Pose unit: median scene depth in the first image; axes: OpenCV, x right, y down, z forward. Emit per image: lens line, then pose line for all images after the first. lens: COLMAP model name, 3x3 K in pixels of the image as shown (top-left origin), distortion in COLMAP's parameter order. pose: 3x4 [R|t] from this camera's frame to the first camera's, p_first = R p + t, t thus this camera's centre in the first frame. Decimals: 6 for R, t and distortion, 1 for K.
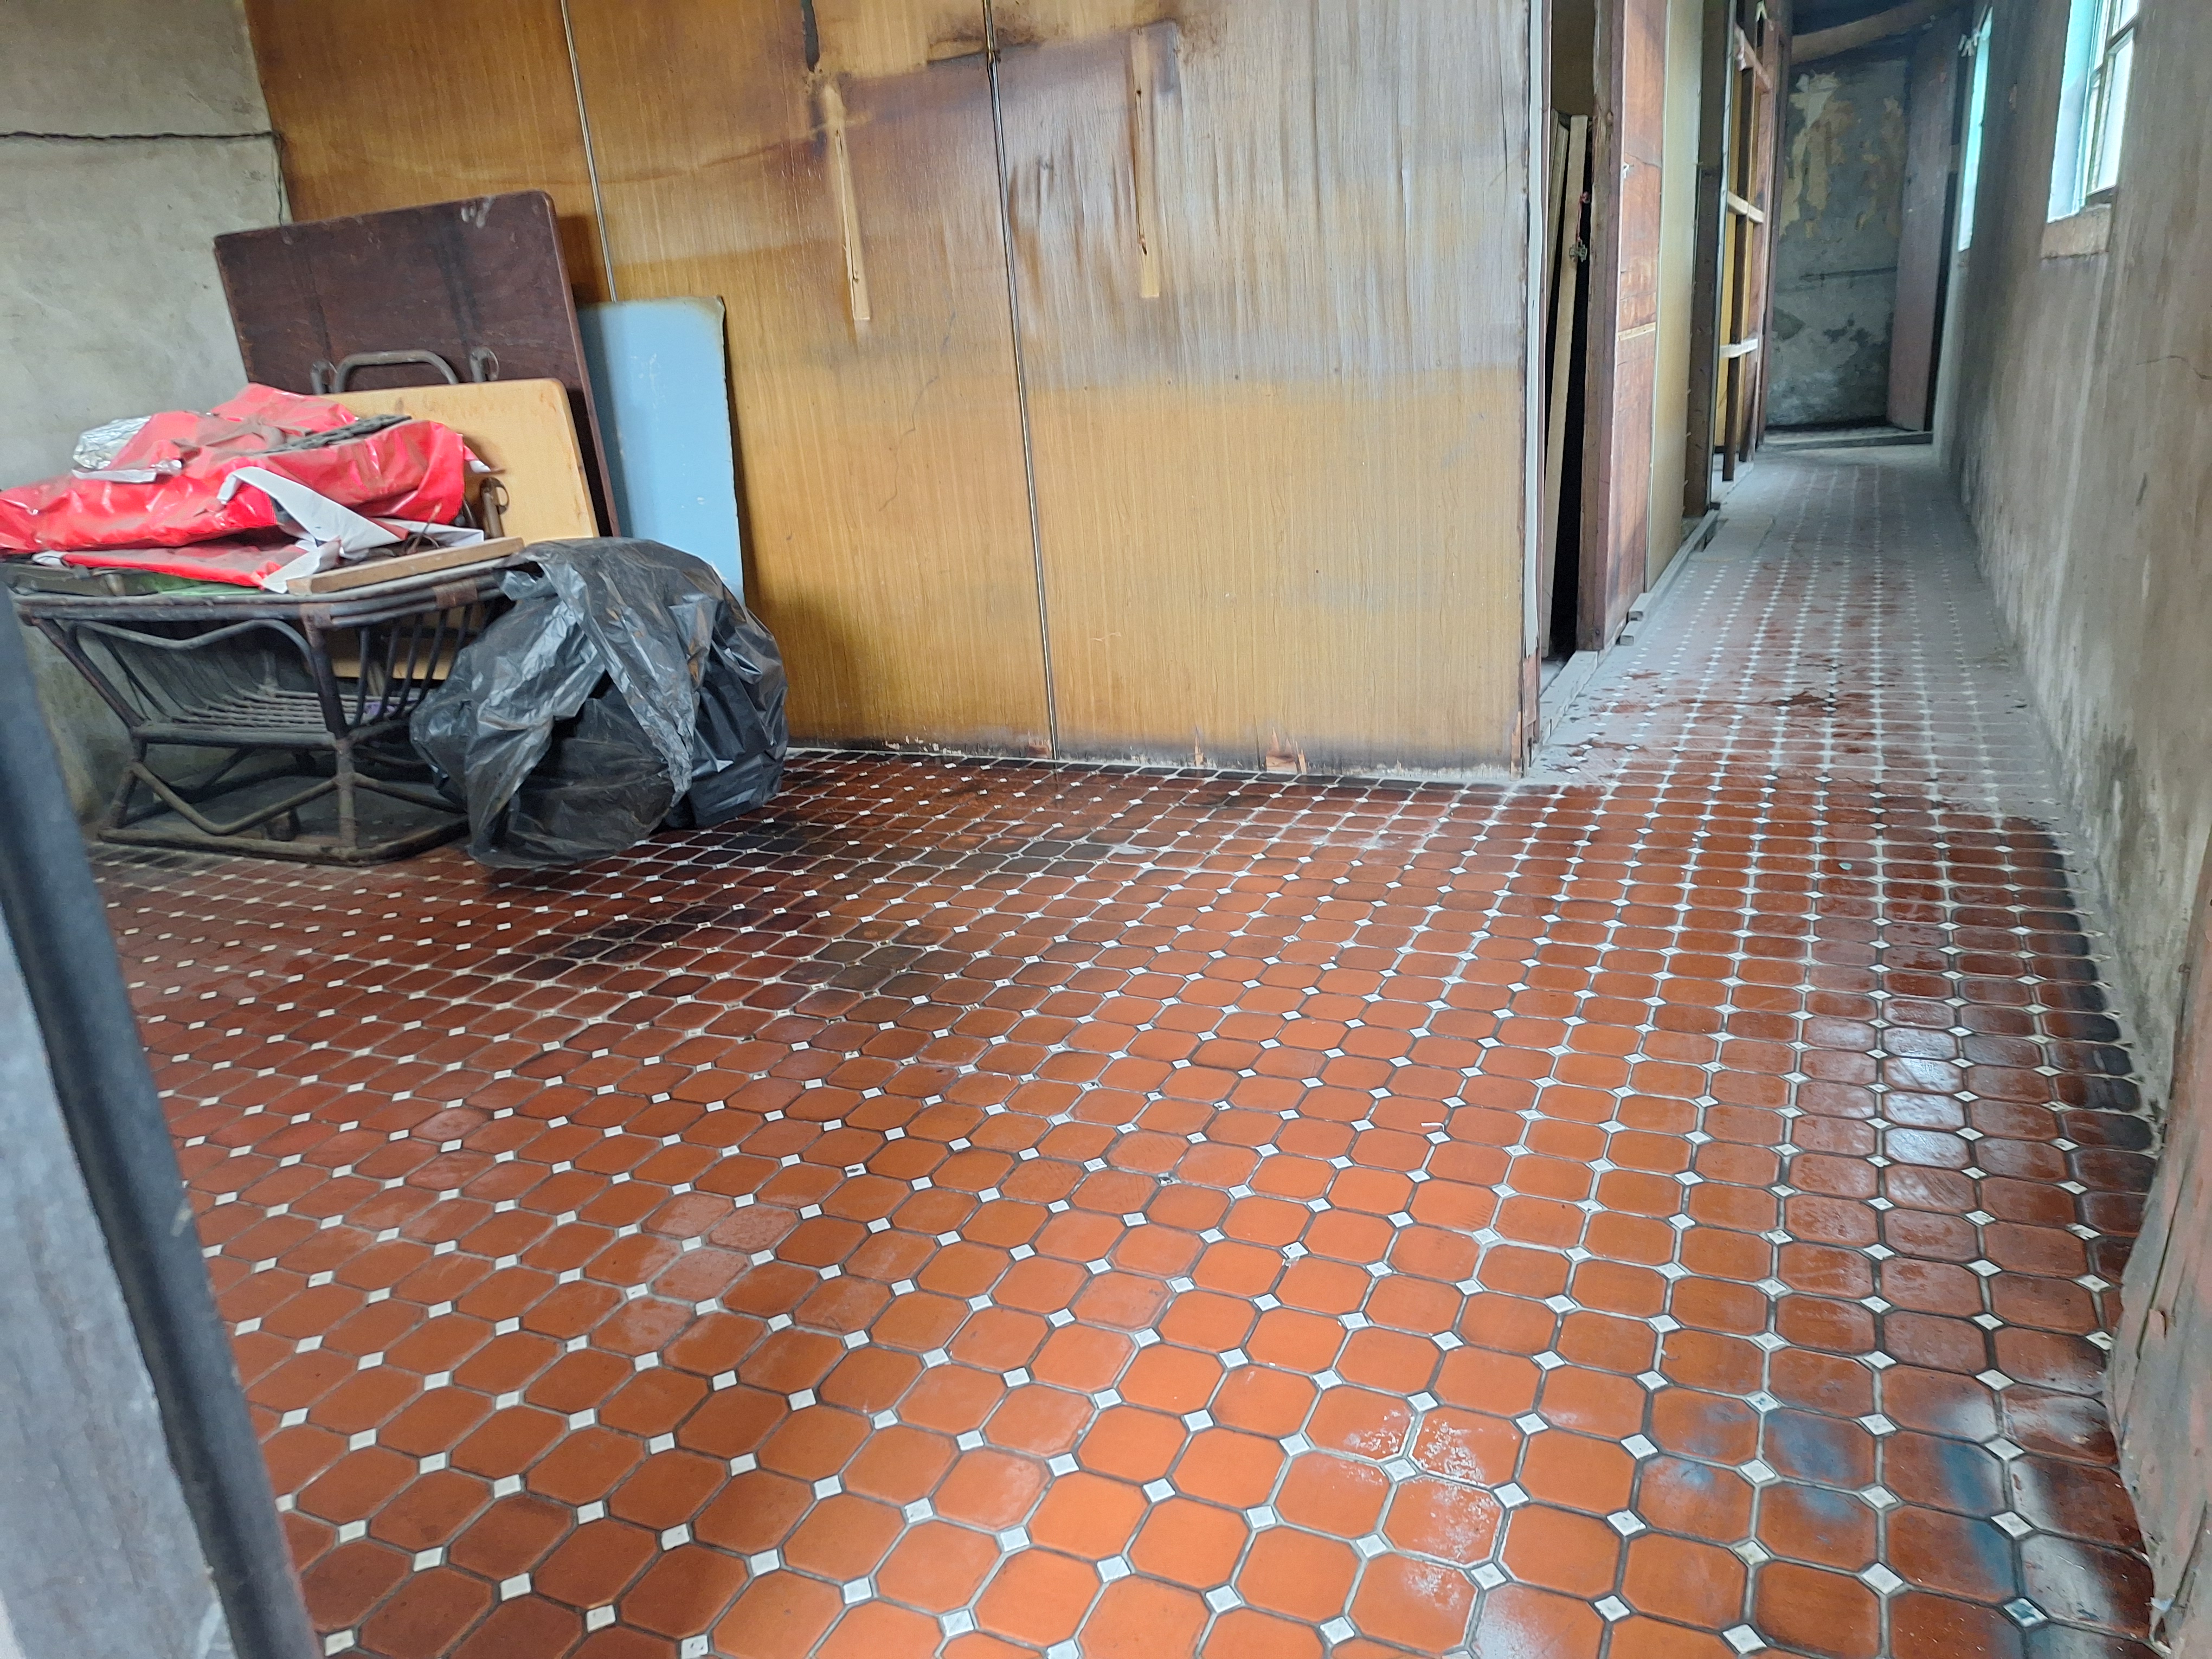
lens RADIAL K [[1532.0, 0, 1111.1], [0, 1532.0, 828.7], [0, 0, 1]] dist [0.067646, -0.066140]
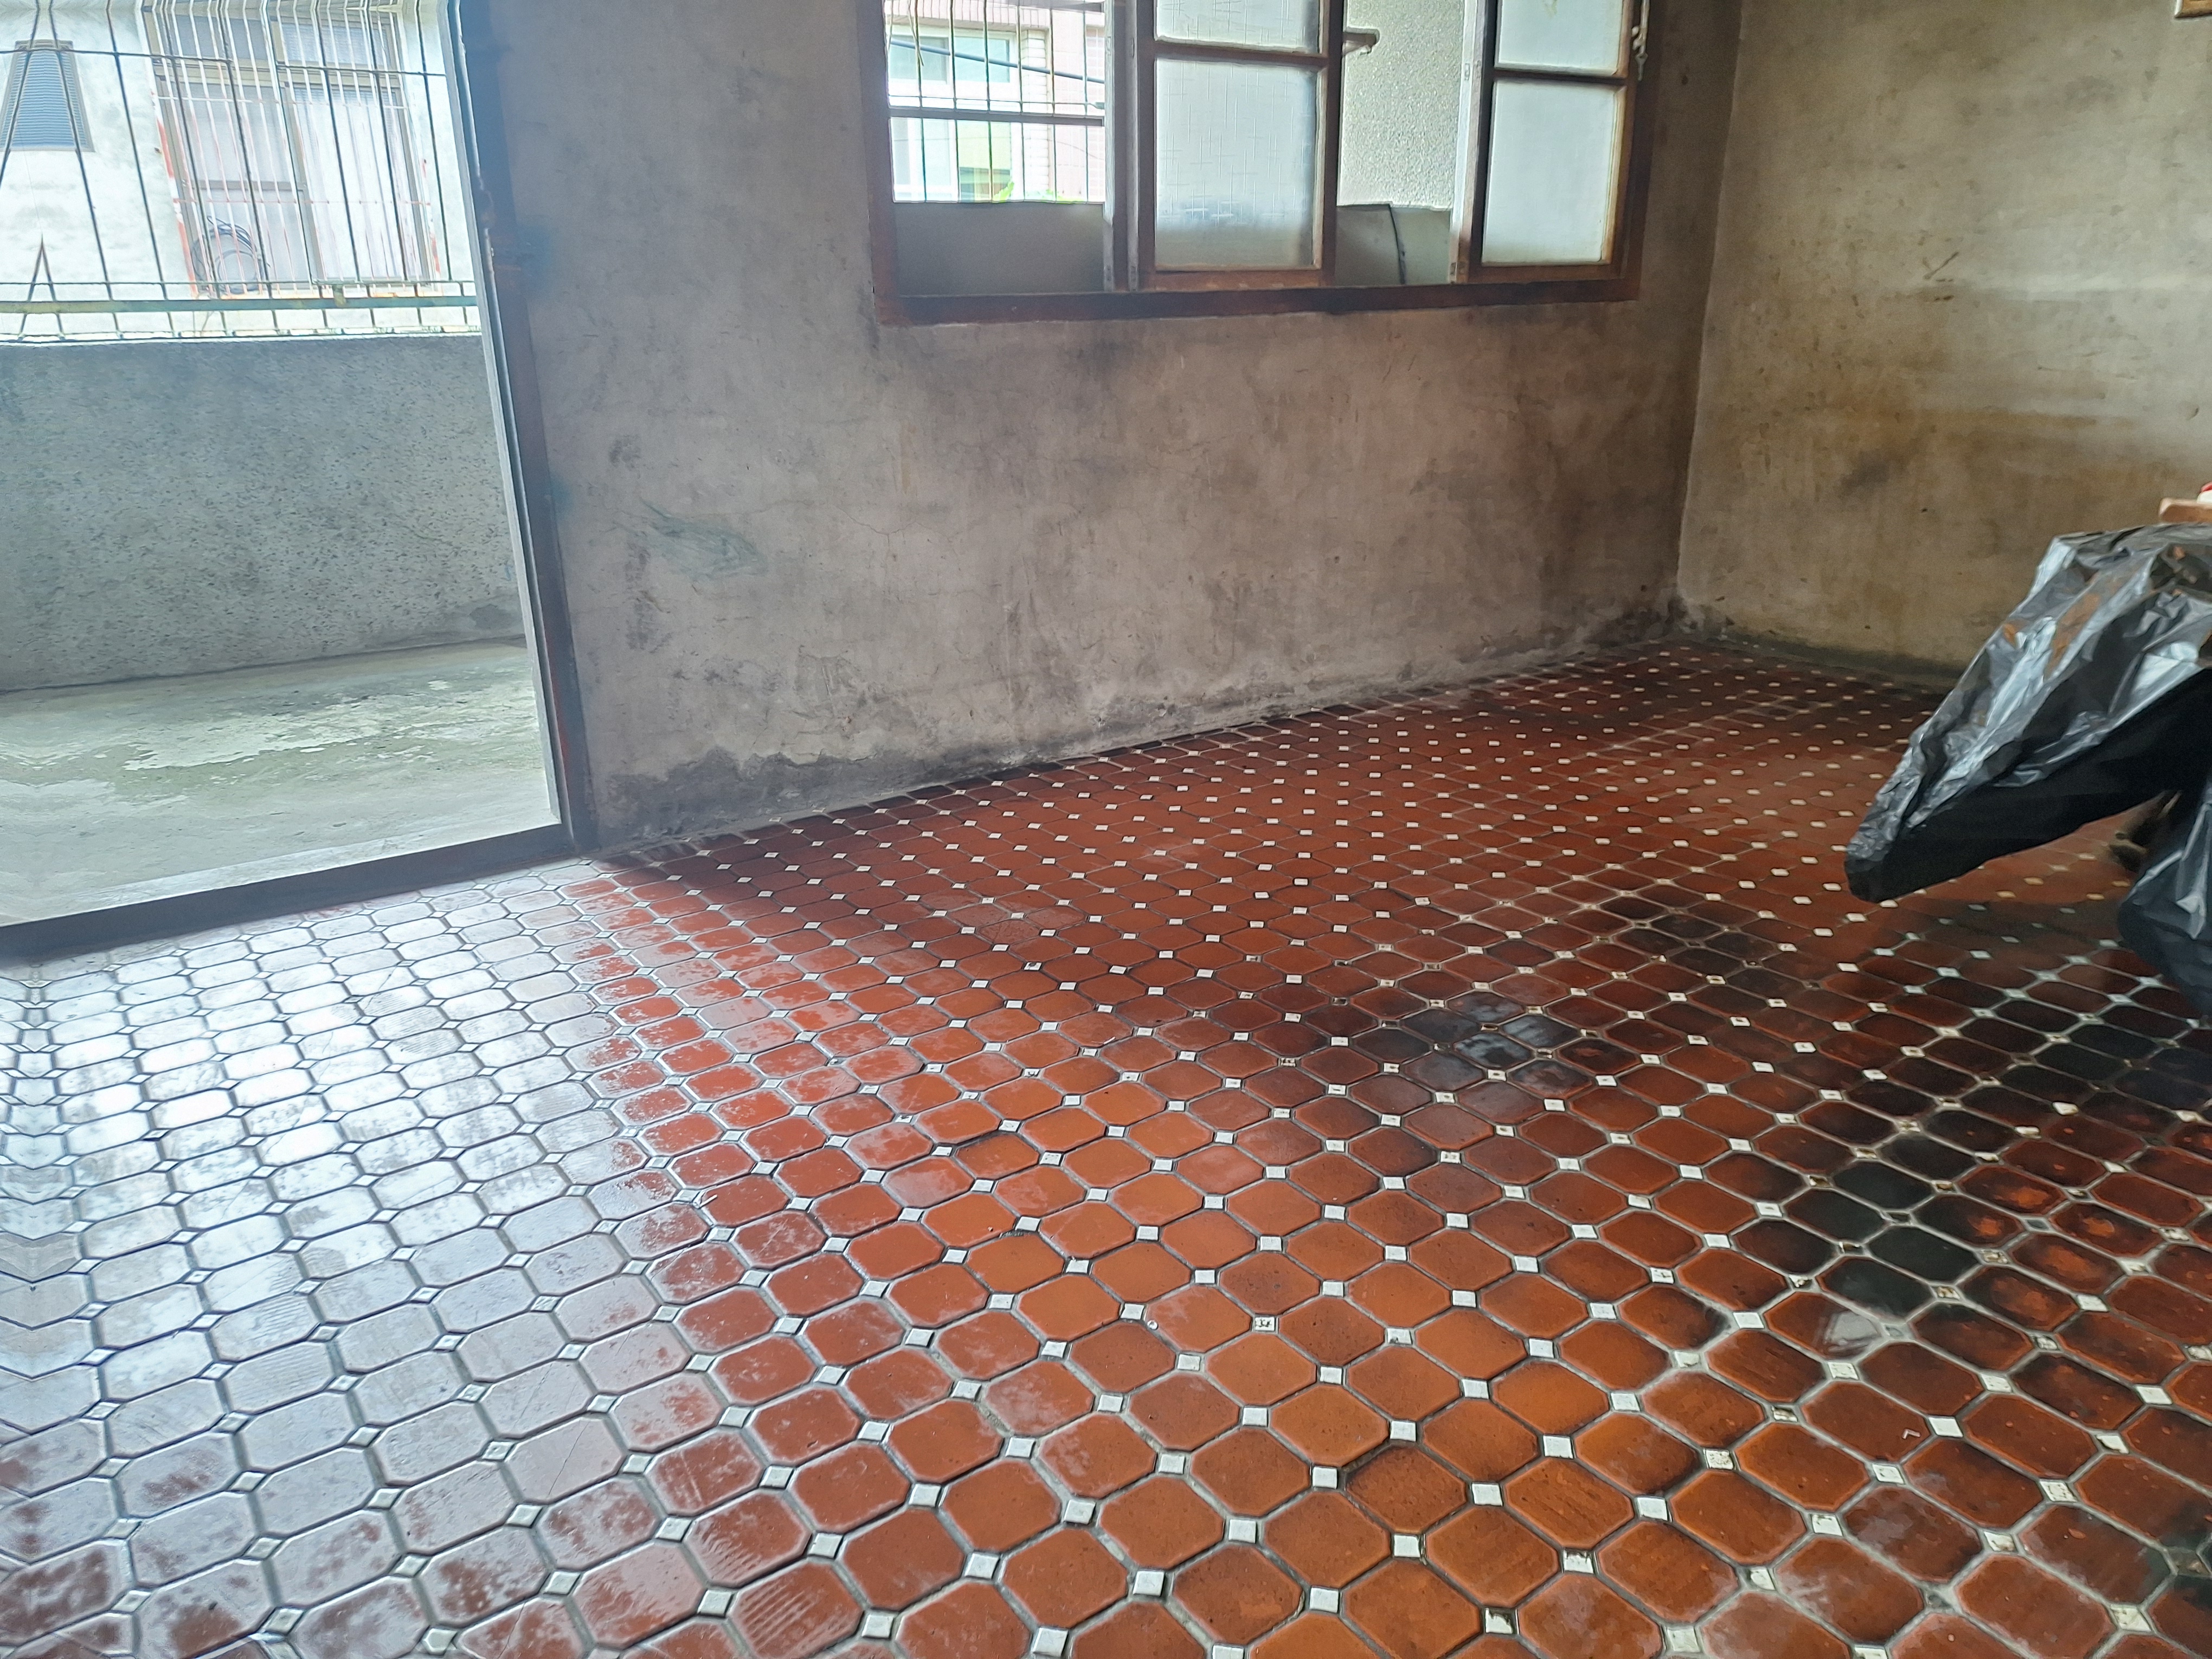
lens RADIAL K [[1532.0, 0, 1099.0], [0, 1532.0, 829.7], [0, 0, 1]] dist [0.067646, -0.066140]
pose [[-0.502906, 0.357041, -0.787152, 0.530193], [-0.204598, 0.835640, 0.509751, -0.365879], [0.839777, 0.417406, -0.347198, 1.024989]]
